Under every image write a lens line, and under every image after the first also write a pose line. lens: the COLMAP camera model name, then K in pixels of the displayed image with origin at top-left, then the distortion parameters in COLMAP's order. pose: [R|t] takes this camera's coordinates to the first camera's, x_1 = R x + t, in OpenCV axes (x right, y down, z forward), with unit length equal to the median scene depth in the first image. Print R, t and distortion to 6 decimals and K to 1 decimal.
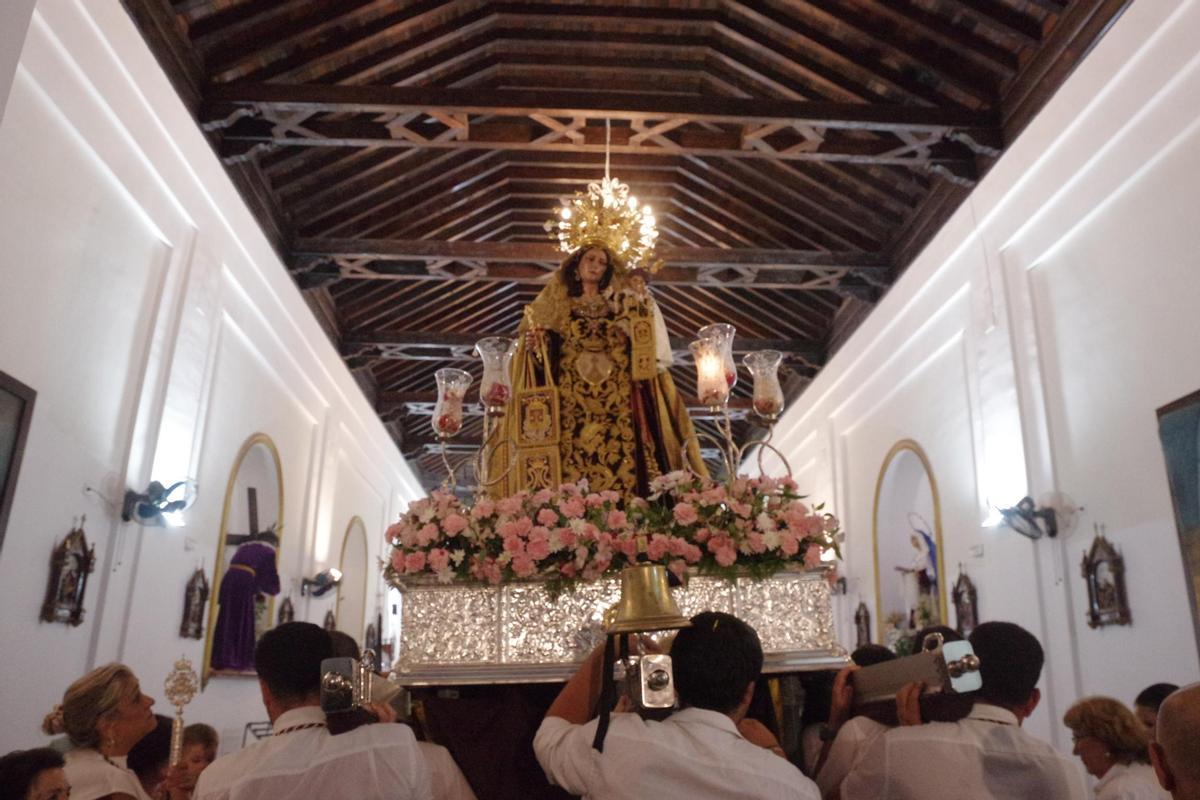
lens RADIAL K [[903.6, 0, 600.0], [0, 903.6, 400.0], [0, 0, 1]] dist [-0.079487, 0.000748]
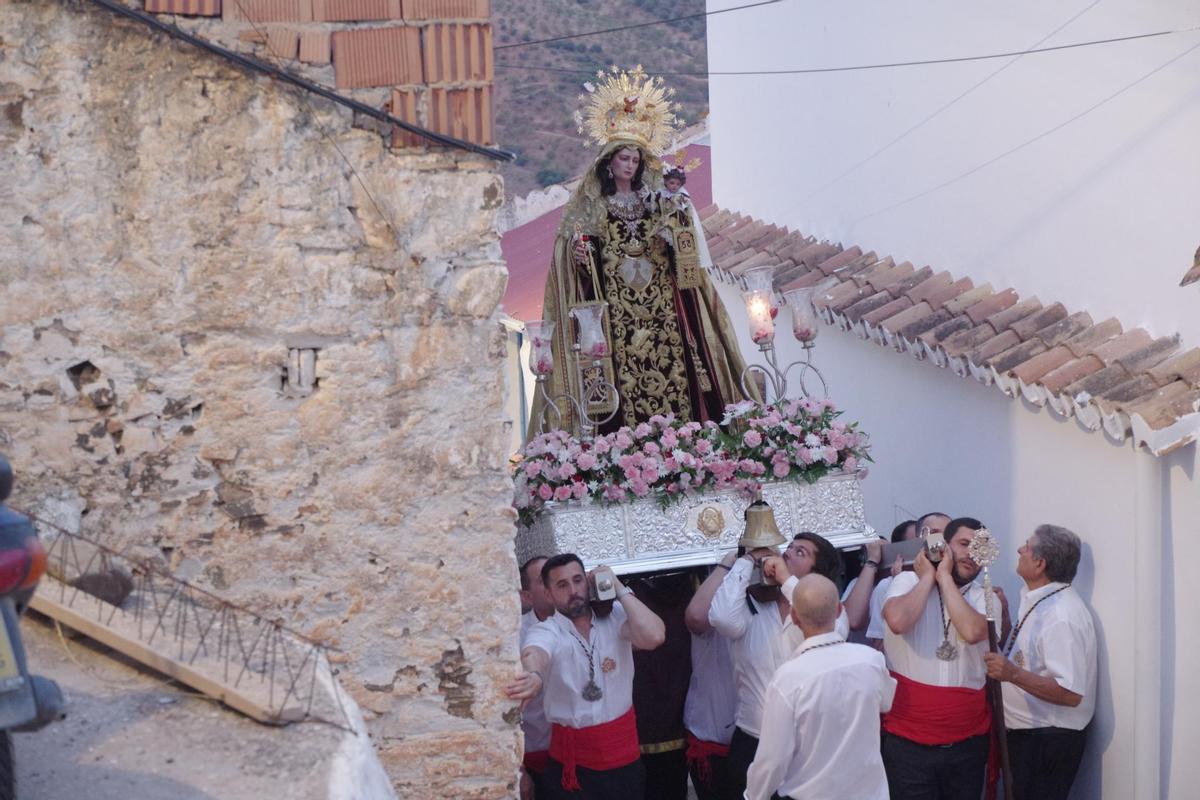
lens RADIAL K [[2437.2, 0, 598.6], [0, 2437.2, 467.4], [0, 0, 1]] dist [0.094421, 0.253794]
pose [[0.987805, -0.080137, 0.133489, -0.462610], [0.038389, 0.956258, 0.289993, -0.665147], [-0.150889, -0.281332, 0.947673, -1.794165]]
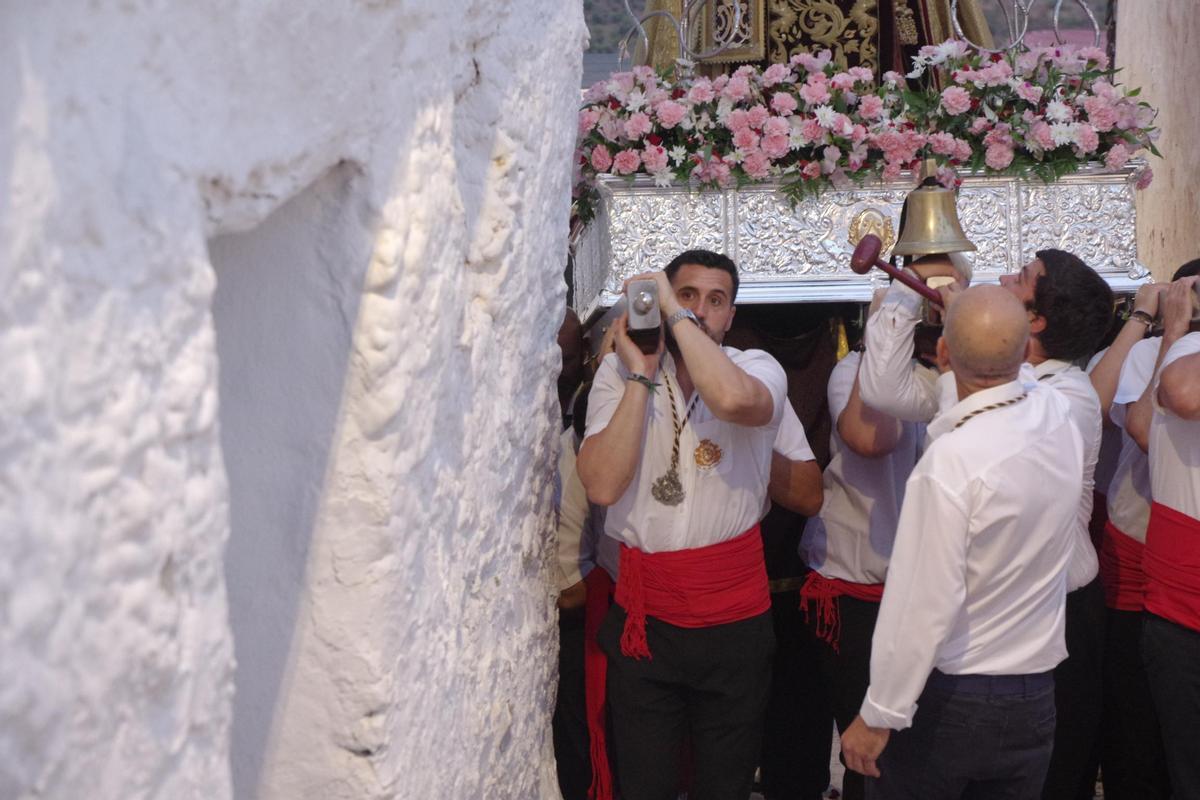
lens RADIAL K [[2437.2, 0, 598.6], [0, 2437.2, 467.4], [0, 0, 1]] dist [0.094421, 0.253794]
pose [[0.999934, 0.007577, -0.008670, -0.151487], [-0.004056, 0.936496, 0.350654, -0.245465], [0.010777, -0.350595, 0.936465, -0.858564]]
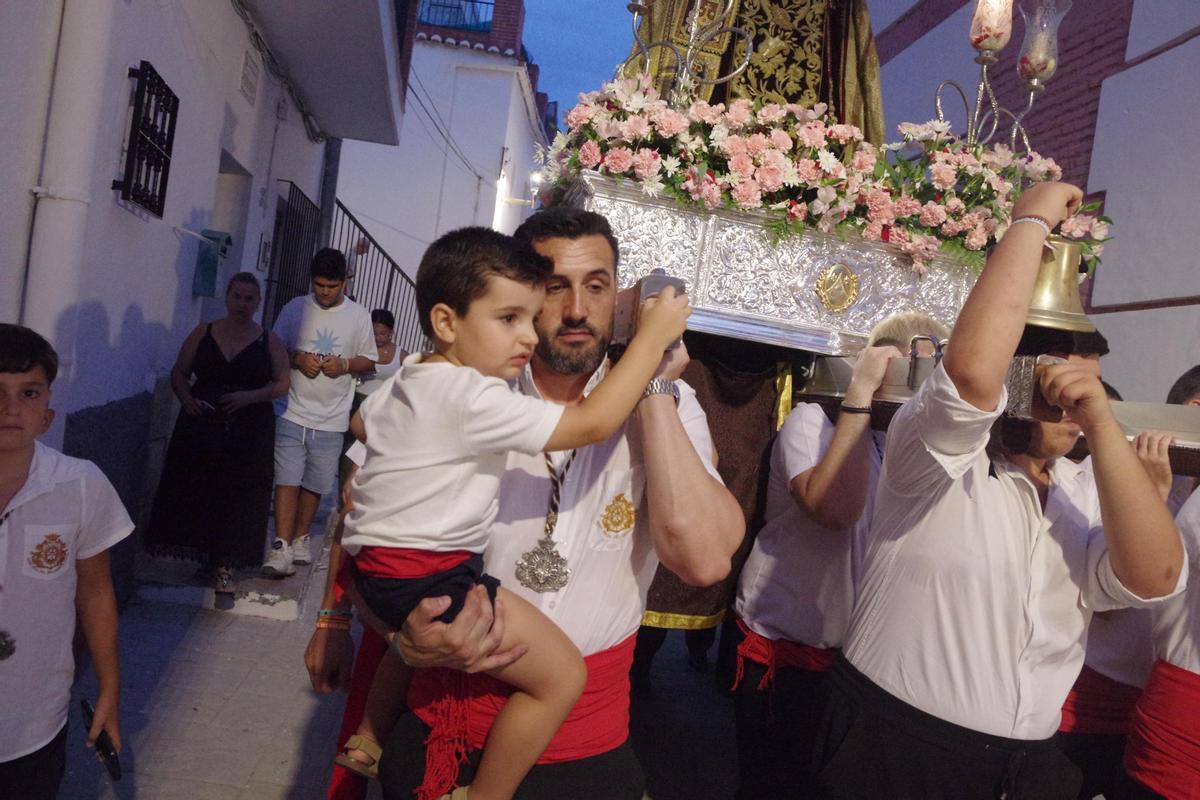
lens RADIAL K [[903.6, 0, 600.0], [0, 903.6, 400.0], [0, 0, 1]] dist [-0.079487, 0.000748]
pose [[0.975834, 0.185021, 0.116257, -0.196546], [-0.215173, 0.906309, 0.363738, 0.064351], [-0.038065, -0.379963, 0.924218, 0.149700]]
